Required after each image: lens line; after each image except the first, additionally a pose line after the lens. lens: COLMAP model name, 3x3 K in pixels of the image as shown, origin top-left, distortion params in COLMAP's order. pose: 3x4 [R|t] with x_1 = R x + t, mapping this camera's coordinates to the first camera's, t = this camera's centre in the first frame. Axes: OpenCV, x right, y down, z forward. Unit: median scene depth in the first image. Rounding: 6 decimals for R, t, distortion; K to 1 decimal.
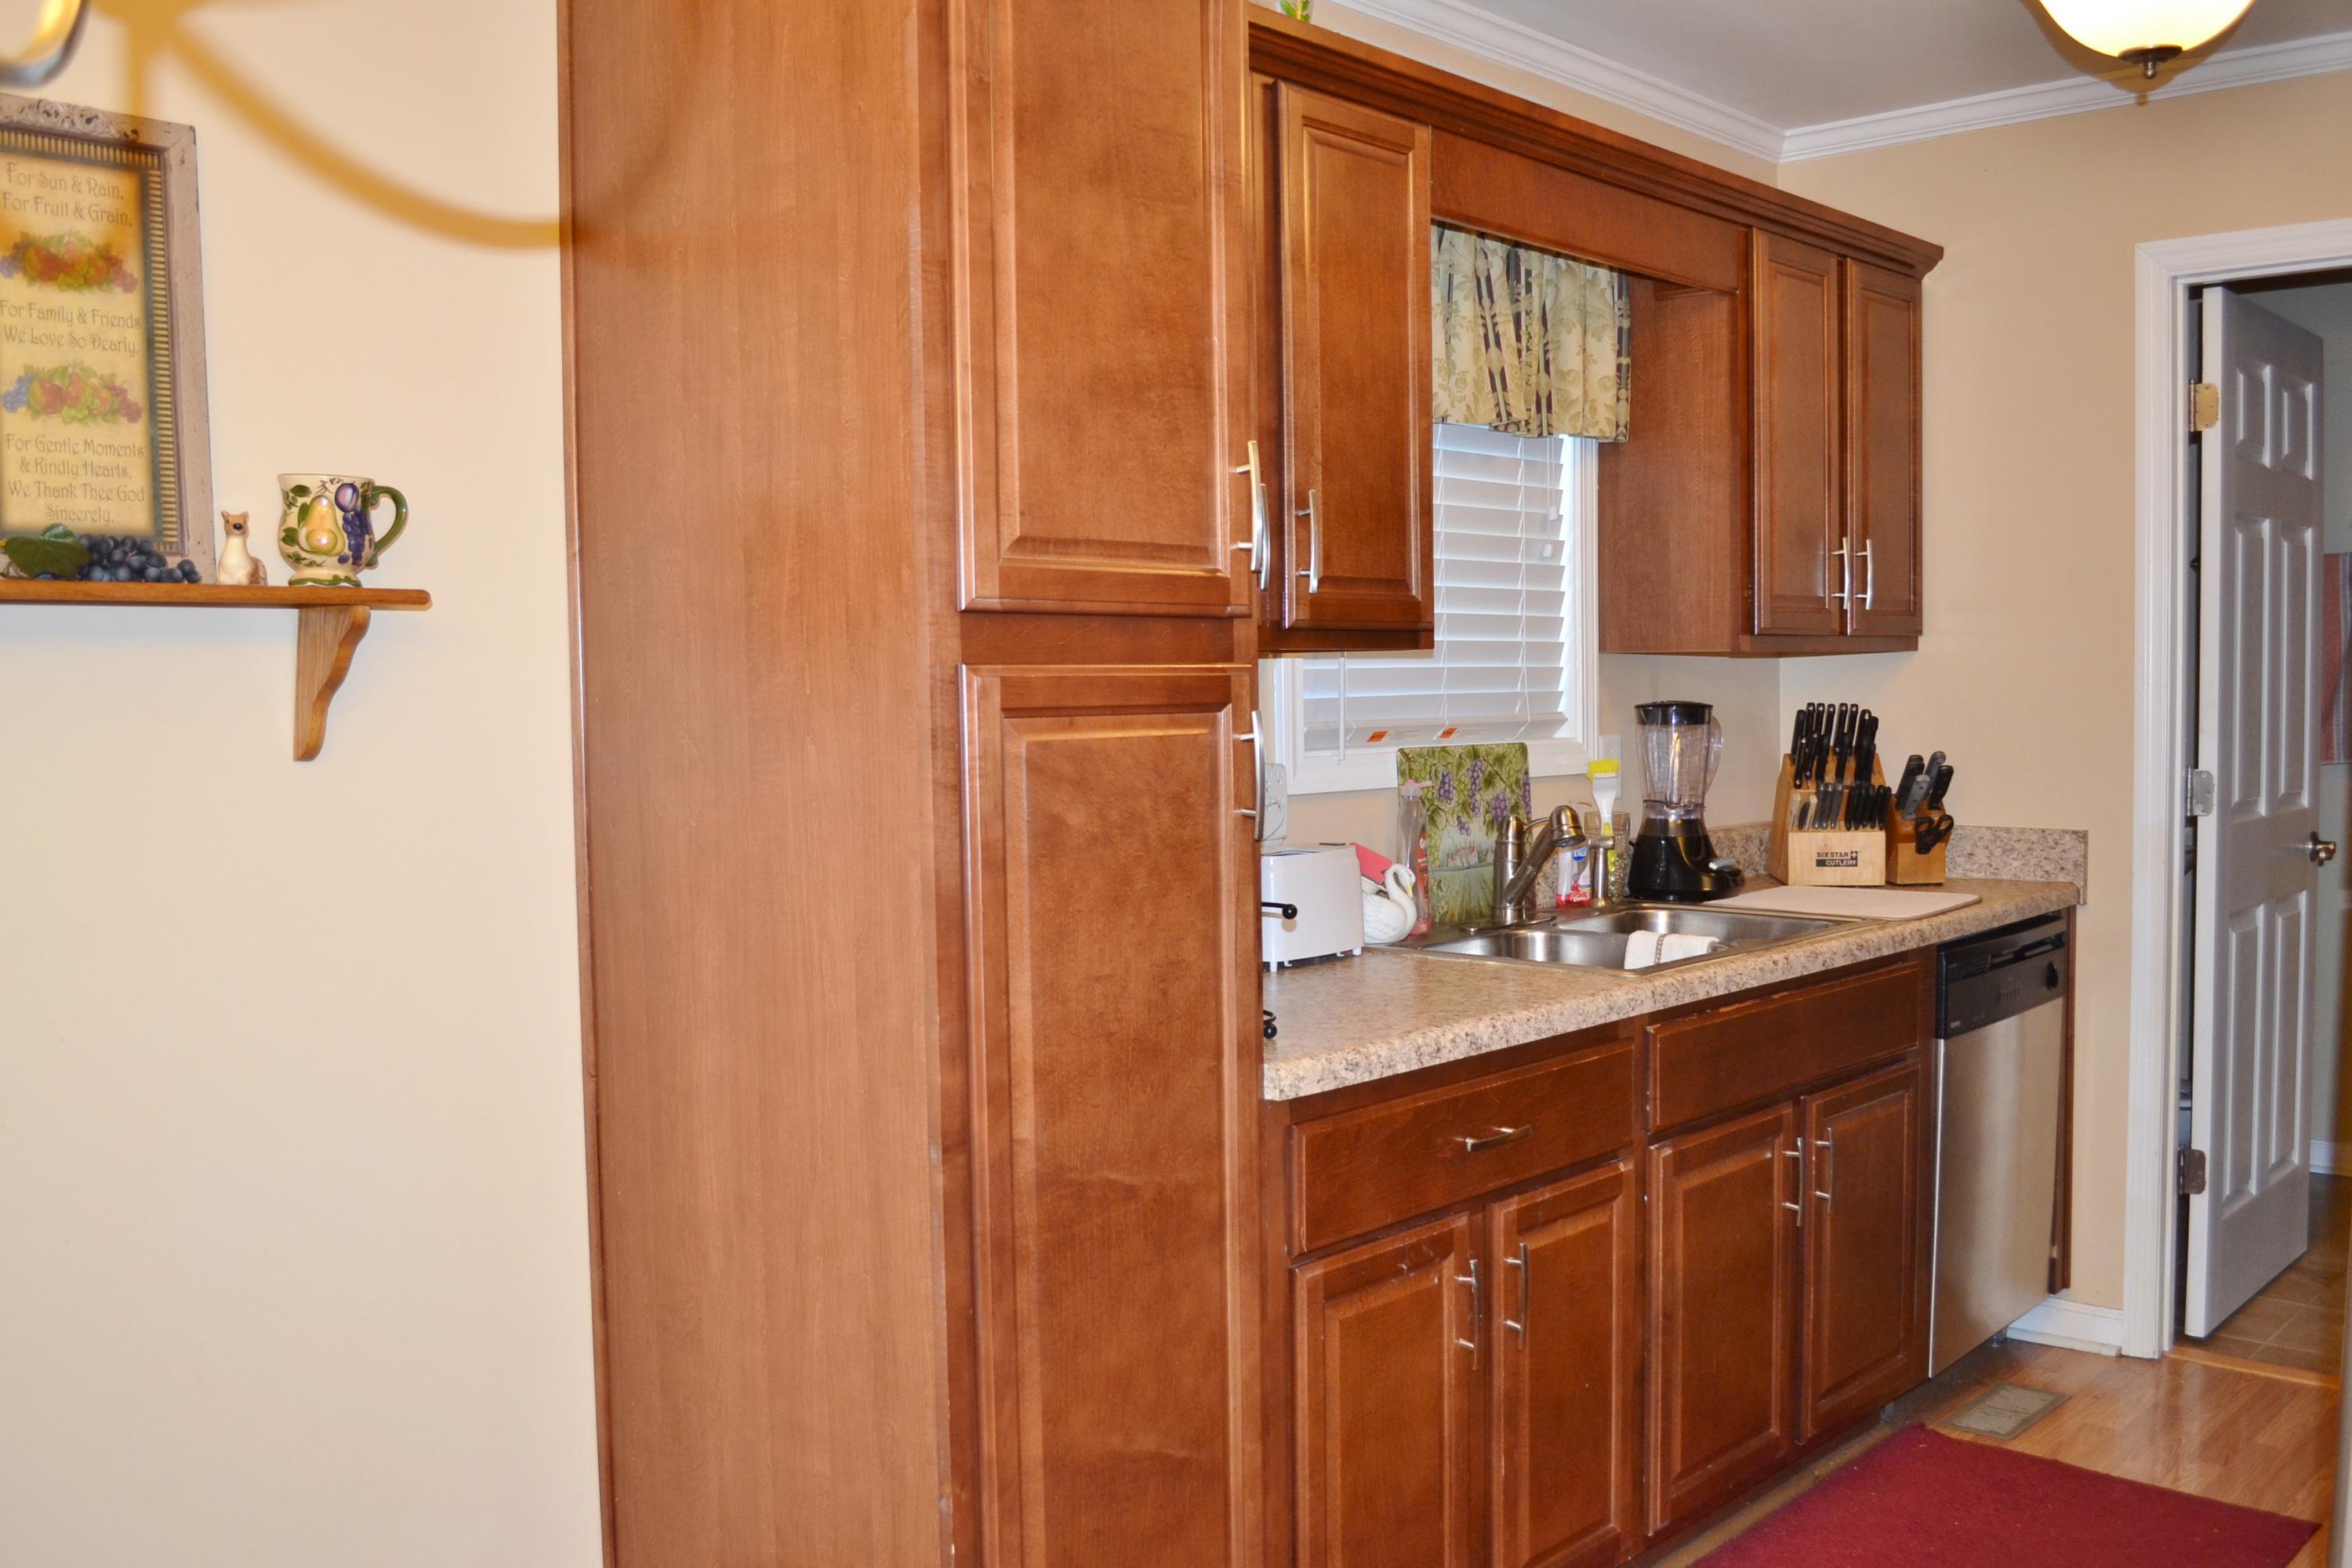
lens RADIAL K [[2127.9, 0, 1176.0], [0, 2127.9, 784.0], [0, 0, 1]] dist [-0.079368, 0.001769]
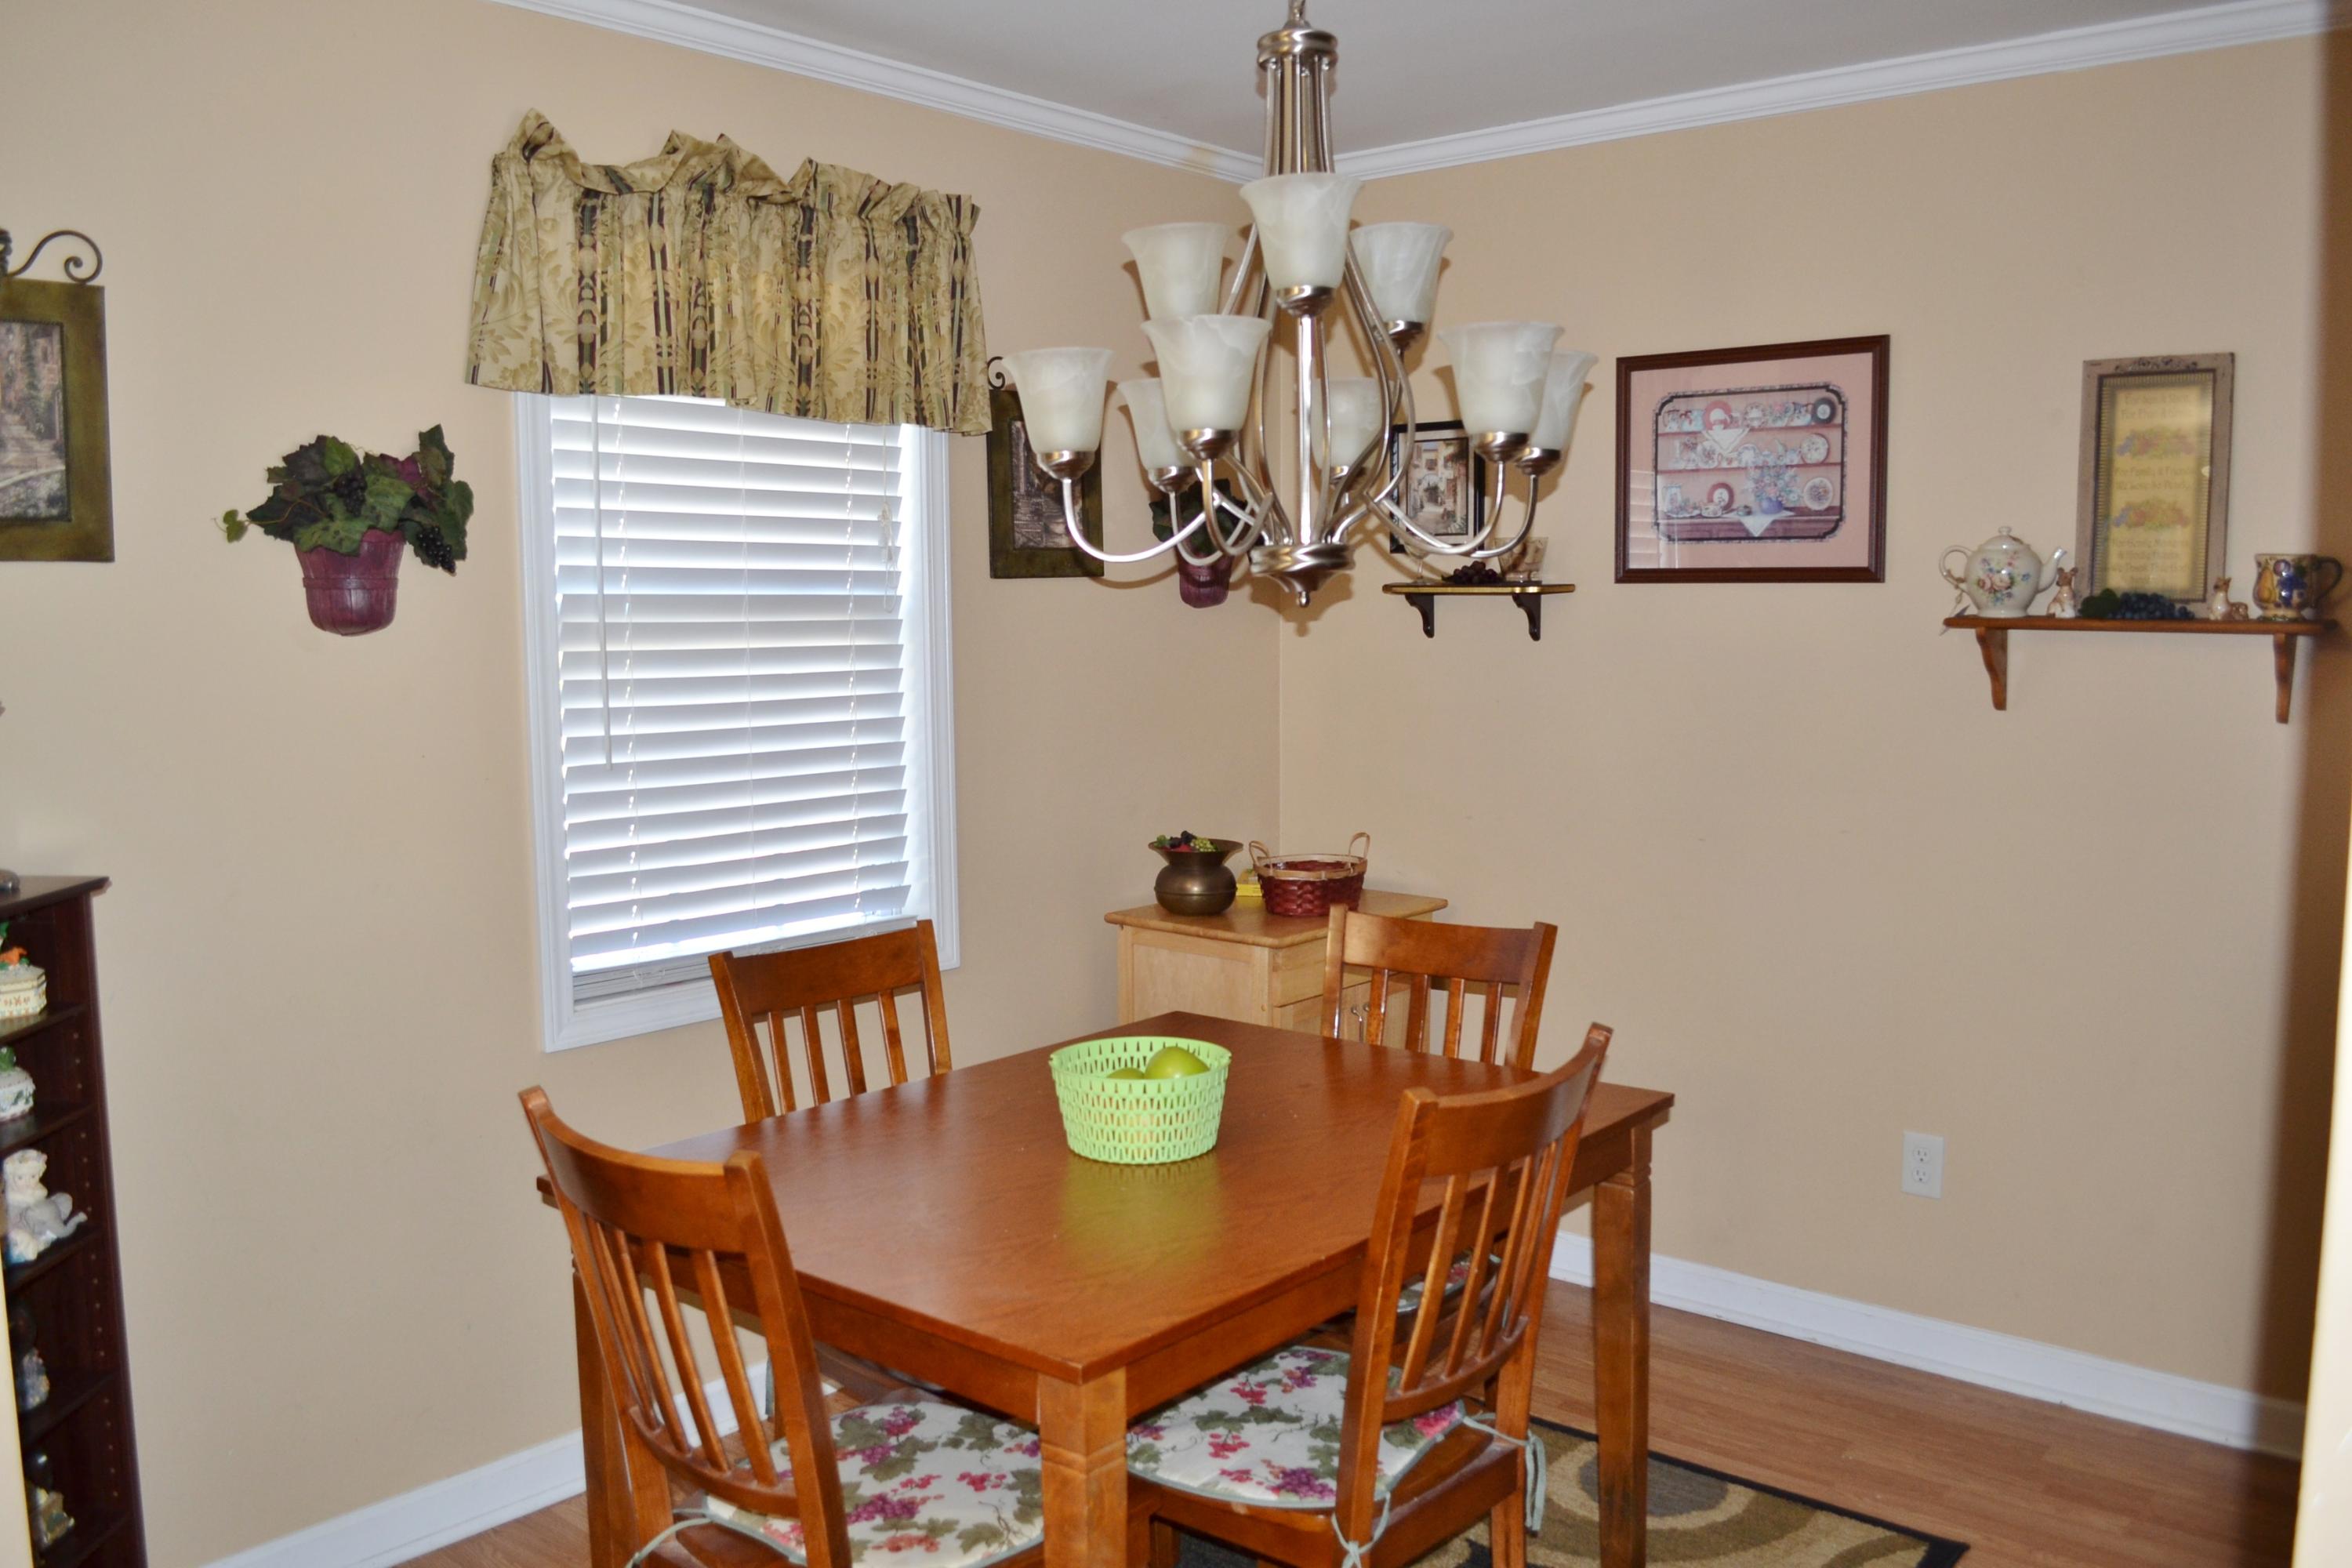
lens RADIAL K [[1882.4, 0, 1176.0], [0, 1882.4, 784.0], [0, 0, 1]] dist [-0.081694, 0.013762]
pose [[0.038094, 0.113446, -0.992814, 0.963192], [-0.048944, 0.992554, 0.111539, -0.079969], [0.998075, 0.044344, 0.043363, 0.065562]]
